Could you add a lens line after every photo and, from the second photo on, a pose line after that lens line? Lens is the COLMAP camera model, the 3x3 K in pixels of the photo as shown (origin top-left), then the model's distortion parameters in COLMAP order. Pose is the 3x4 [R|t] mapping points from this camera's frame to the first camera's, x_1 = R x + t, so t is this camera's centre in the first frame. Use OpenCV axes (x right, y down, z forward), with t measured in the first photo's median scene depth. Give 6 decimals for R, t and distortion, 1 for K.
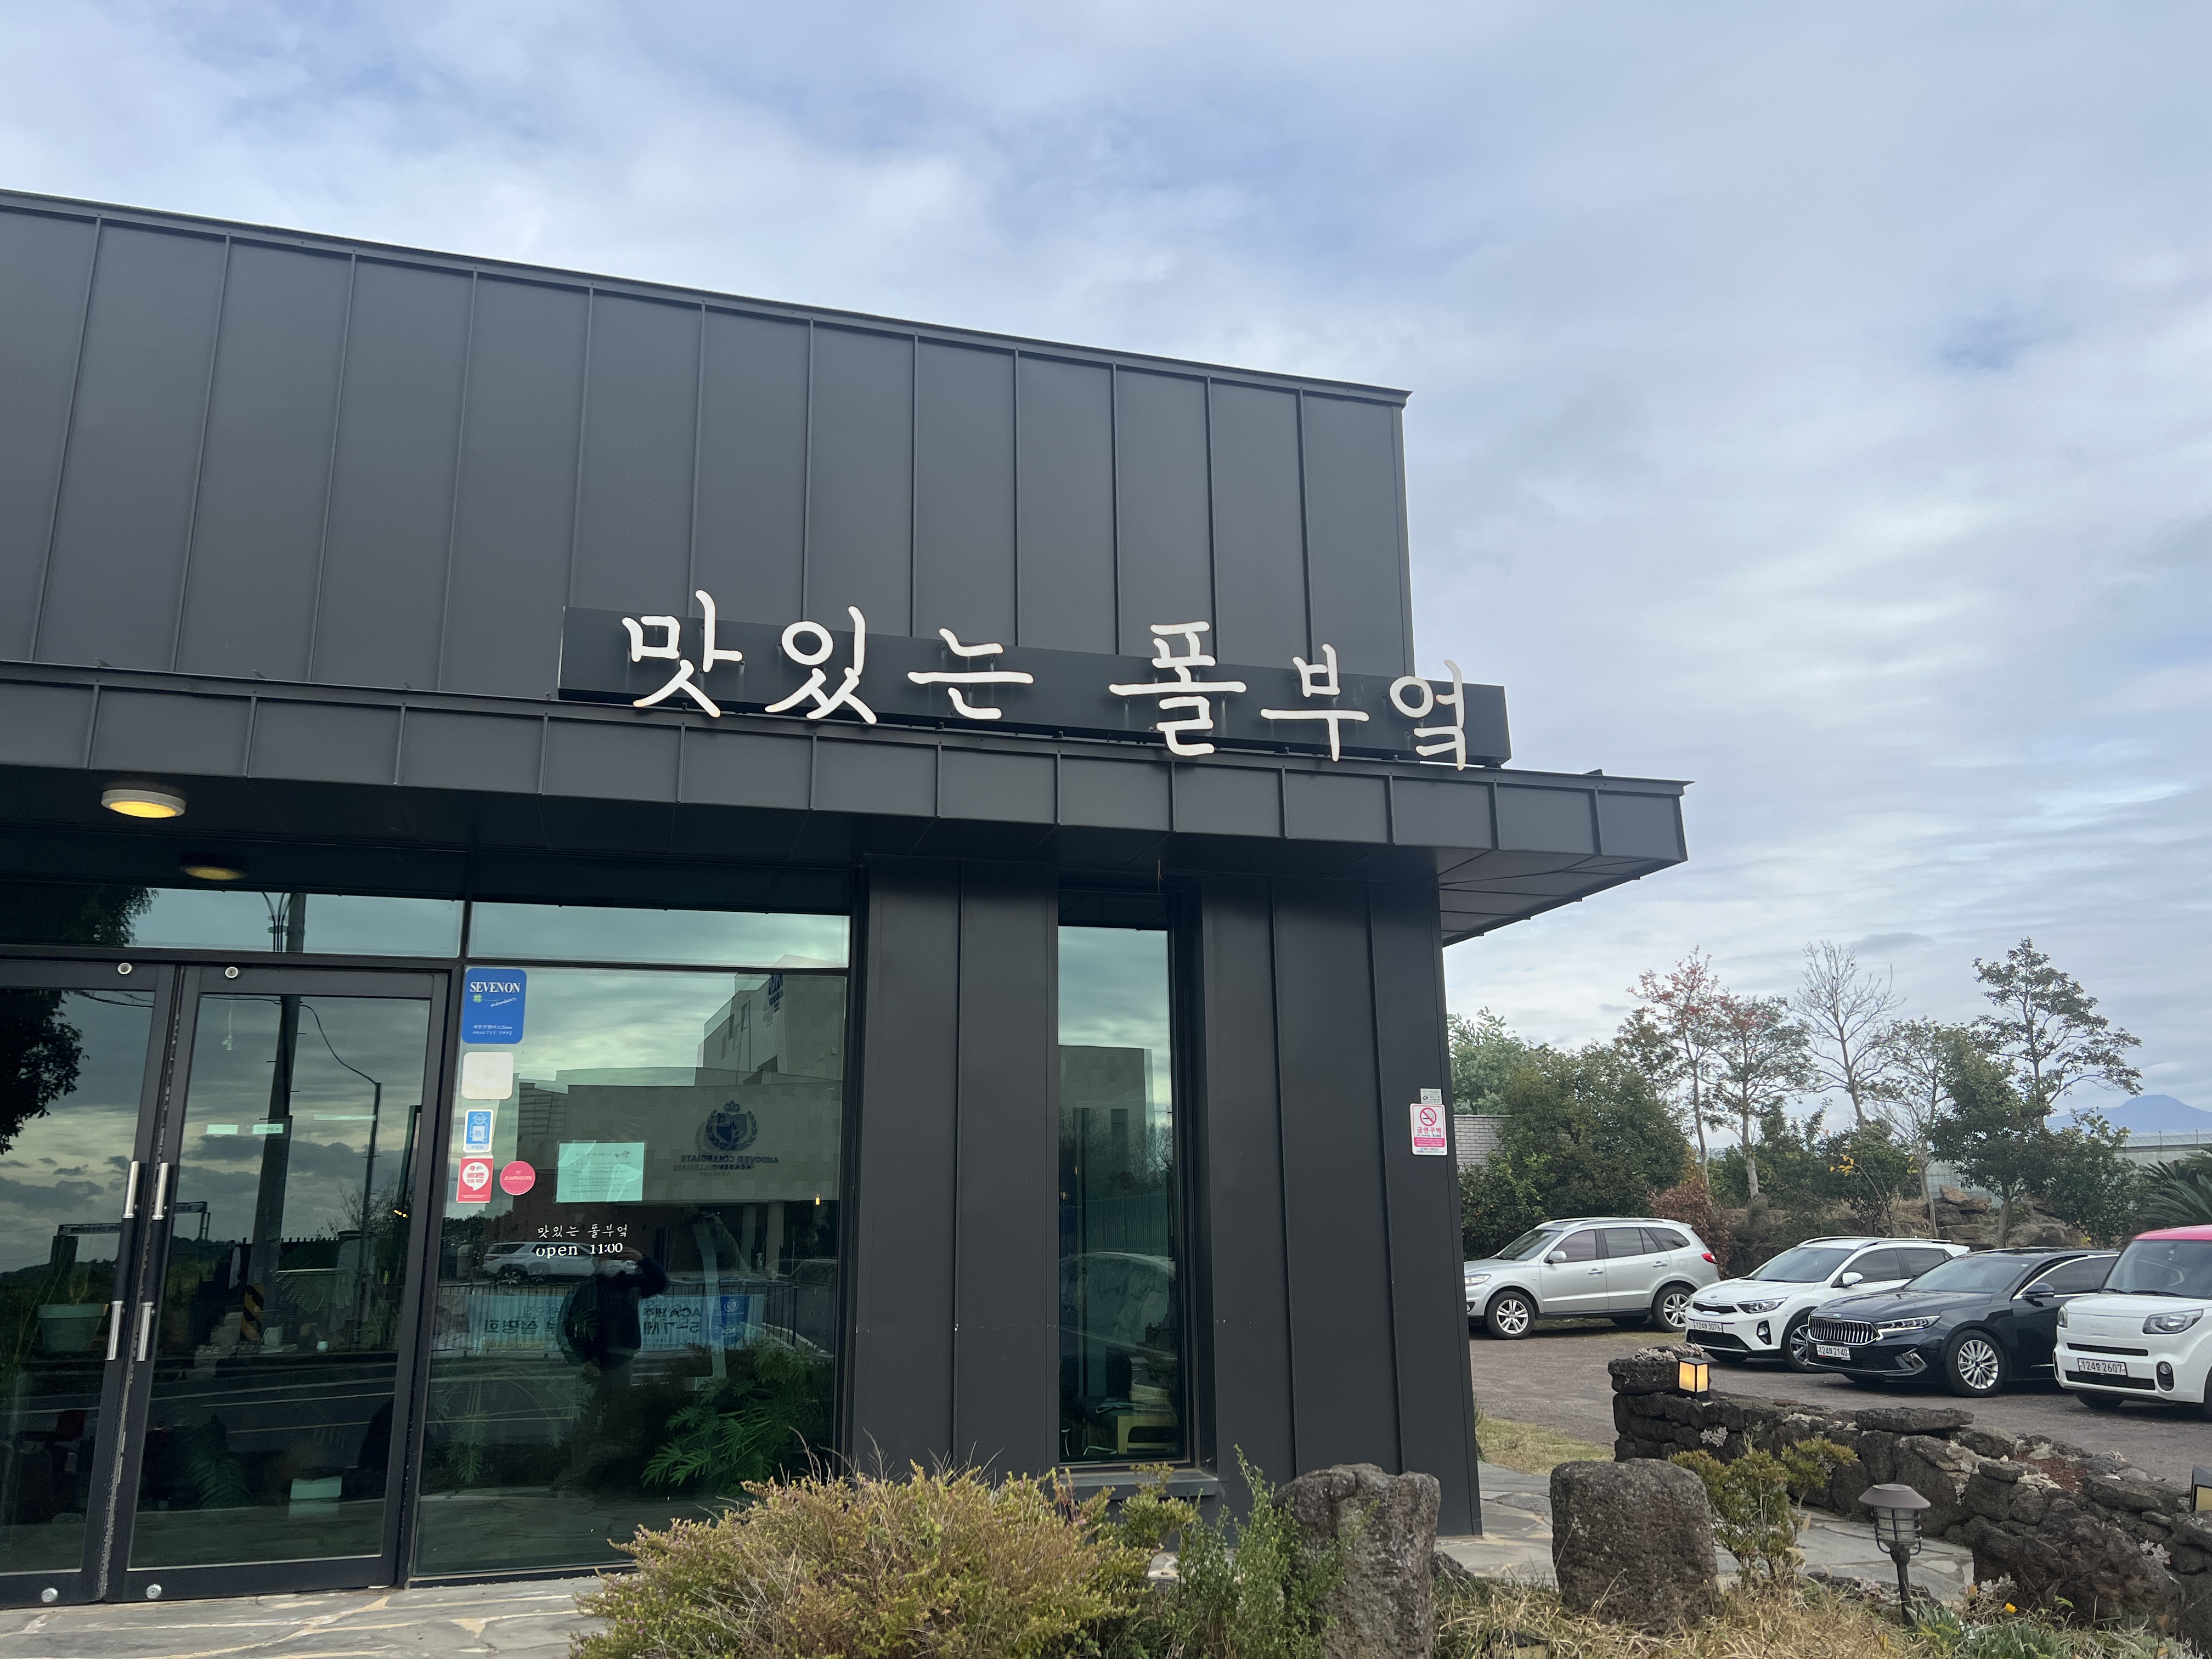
lens RADIAL K [[1673.0, 0, 1069.2], [0, 1673.0, 831.4], [0, 0, 1]] dist [0.045595, -0.065898]
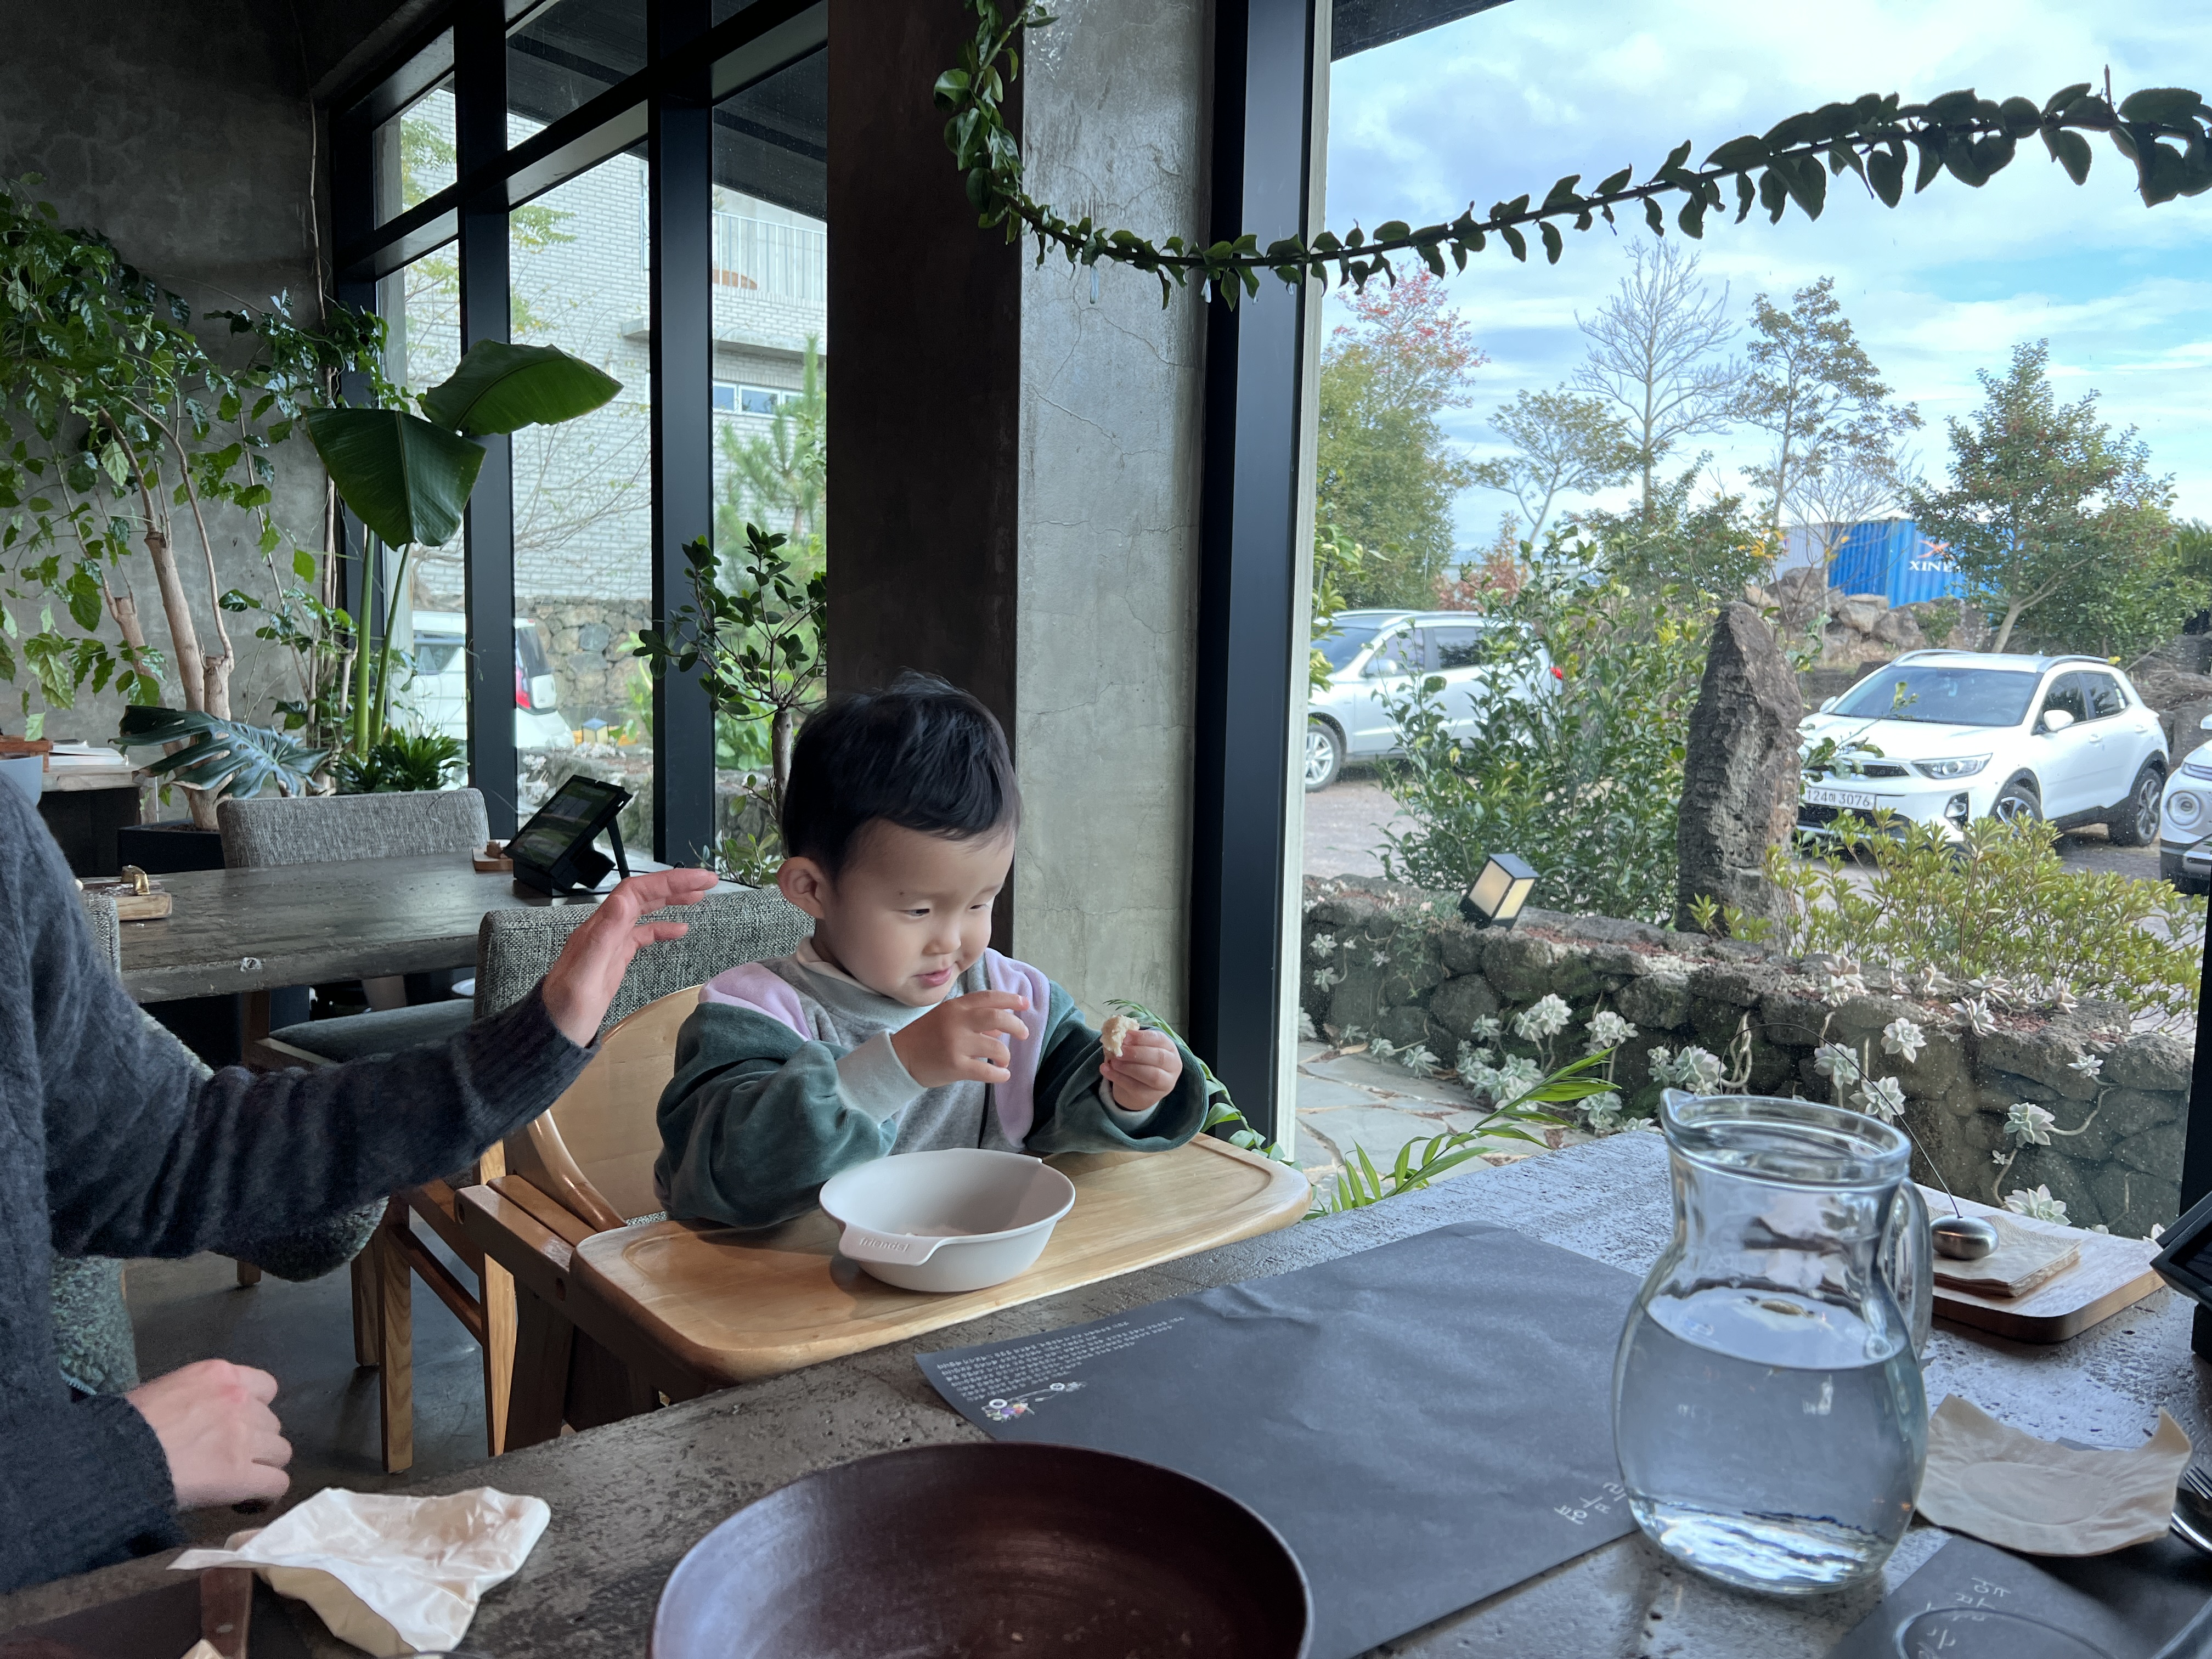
lens RADIAL K [[1673.0, 0, 1069.2], [0, 1673.0, 831.4], [0, 0, 1]] dist [0.045595, -0.065898]
pose [[0.928803, -0.011981, 0.370381, -0.051415], [-0.117681, 0.938205, 0.325458, 0.114762], [-0.351392, -0.345873, 0.869997, 0.453116]]
